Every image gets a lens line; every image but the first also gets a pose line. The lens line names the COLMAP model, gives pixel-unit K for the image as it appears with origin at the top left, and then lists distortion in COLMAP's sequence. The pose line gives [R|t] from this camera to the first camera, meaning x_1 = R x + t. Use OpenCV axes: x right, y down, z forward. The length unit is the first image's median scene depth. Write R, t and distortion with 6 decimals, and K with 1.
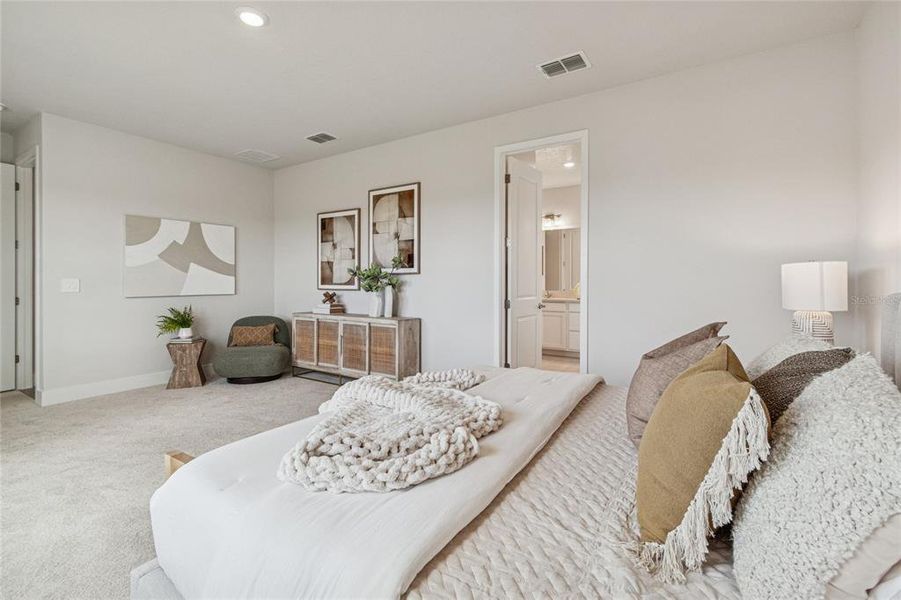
lens RADIAL K [[395.8, 0, 450.5], [0, 395.8, 300.0], [0, 0, 1]] dist [0.000616, 0.000082]
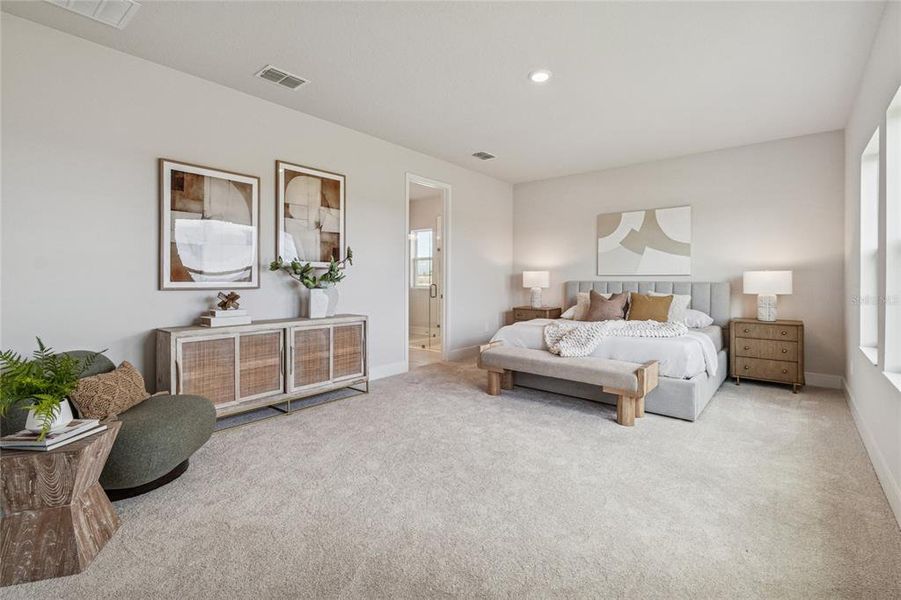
lens RADIAL K [[395.8, 0, 450.5], [0, 395.8, 300.0], [0, 0, 1]] dist [0.000616, 0.000082]
pose [[0.152595, -0.054563, 0.986781, -0.984130], [0.043065, 0.997893, 0.048518, -0.025434], [-0.987350, 0.035092, 0.154624, 0.577728]]
